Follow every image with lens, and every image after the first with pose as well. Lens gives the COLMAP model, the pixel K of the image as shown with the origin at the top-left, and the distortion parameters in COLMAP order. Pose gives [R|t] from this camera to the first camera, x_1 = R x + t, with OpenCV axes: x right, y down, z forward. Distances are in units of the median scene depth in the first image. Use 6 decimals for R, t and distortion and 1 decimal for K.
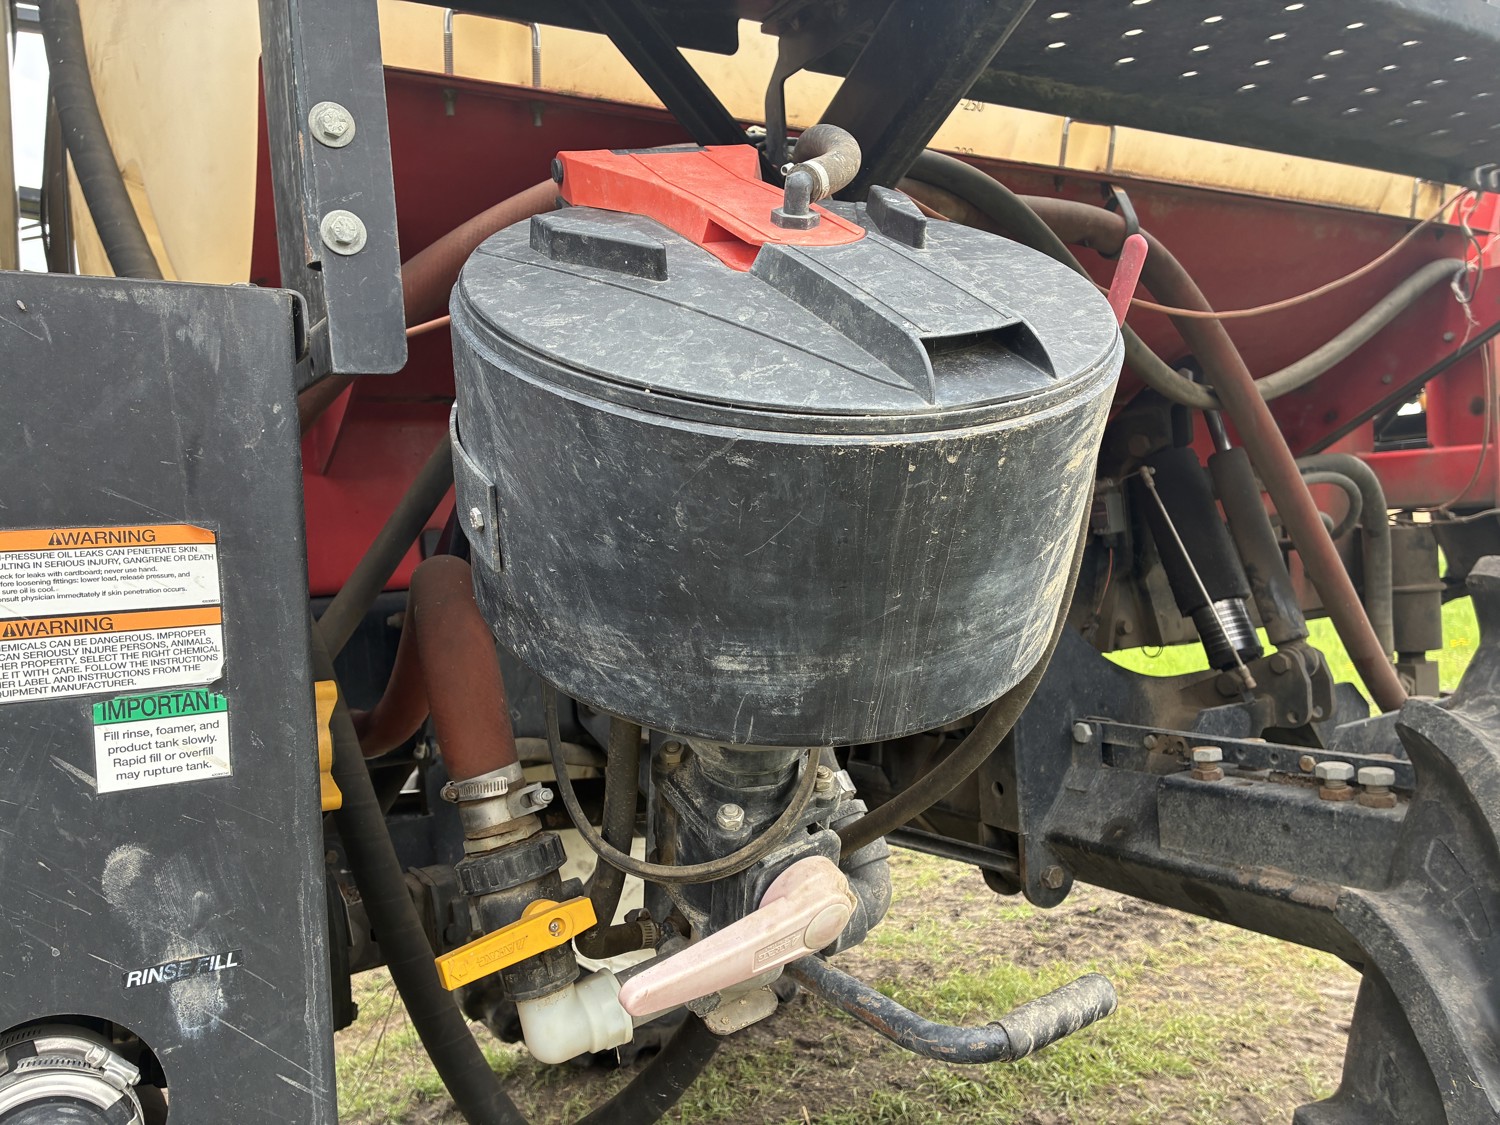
lens RADIAL K [[1140.4, 0, 746.0], [0, 1140.4, 563.5], [0, 0, 1]] dist [0.045582, -0.062455]
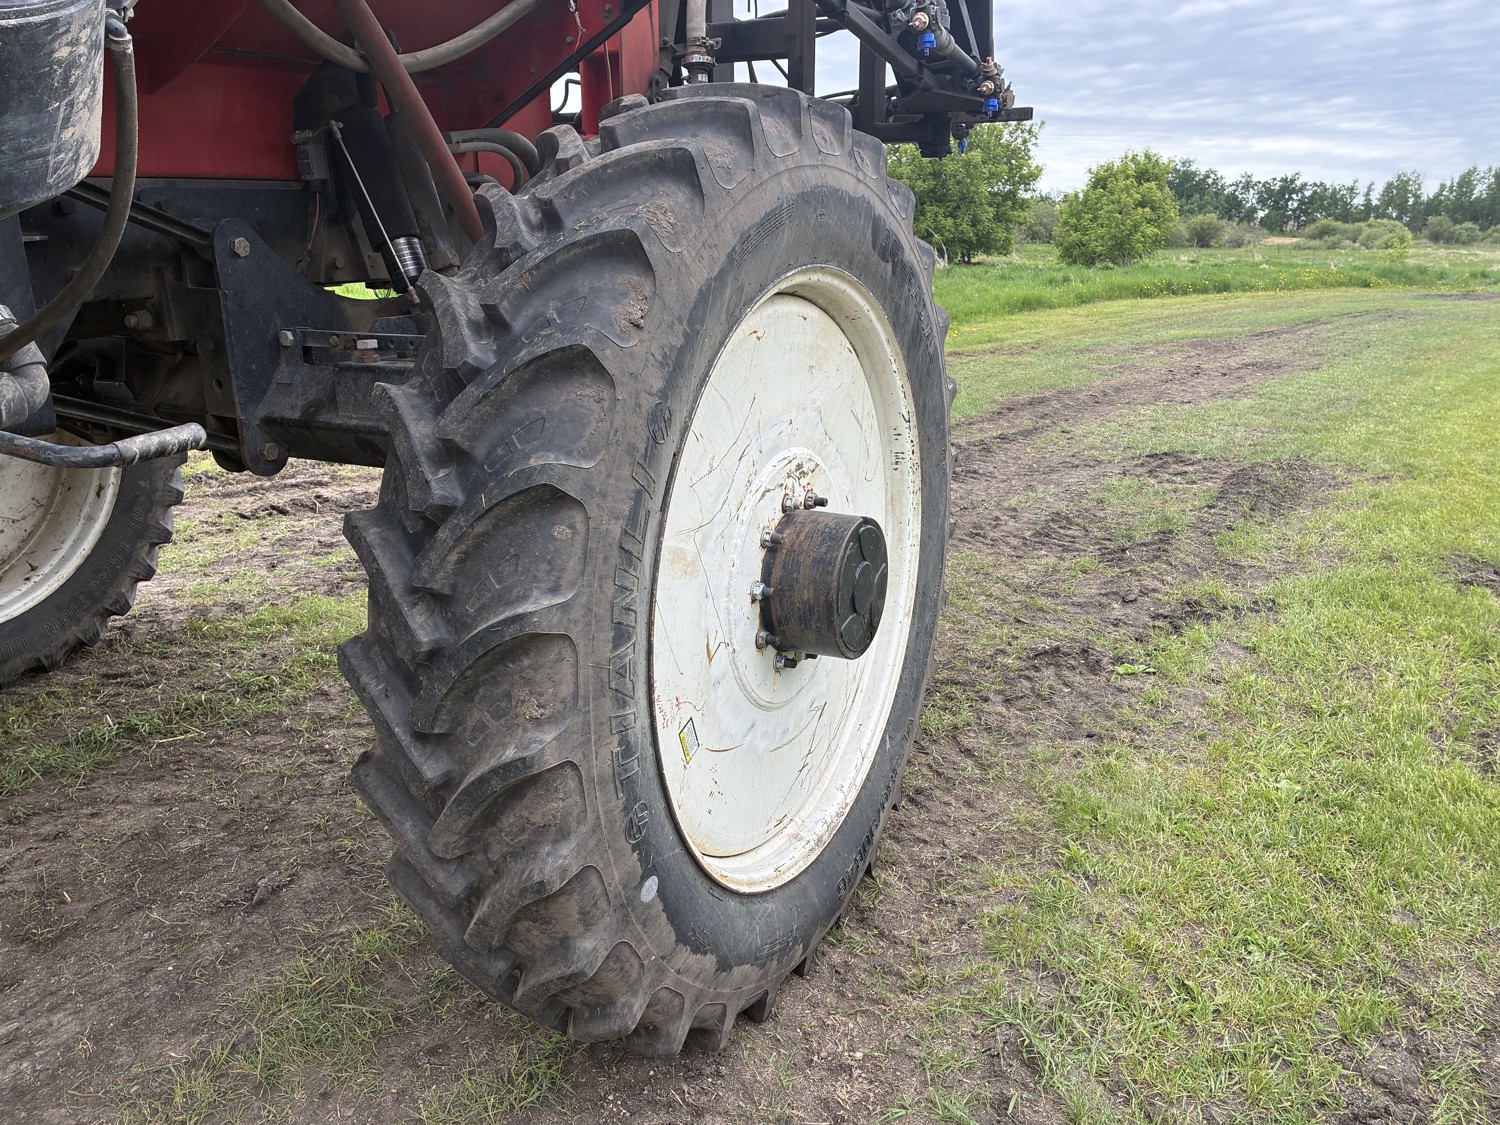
lens RADIAL K [[1140.4, 0, 765.8], [0, 1140.4, 586.3], [0, 0, 1]] dist [0.045582, -0.062455]
pose [[0.855786, -0.102868, 0.507000, 0.075404], [-0.036123, 0.965757, 0.256922, 0.067513], [-0.516067, -0.238185, 0.822765, -0.385927]]
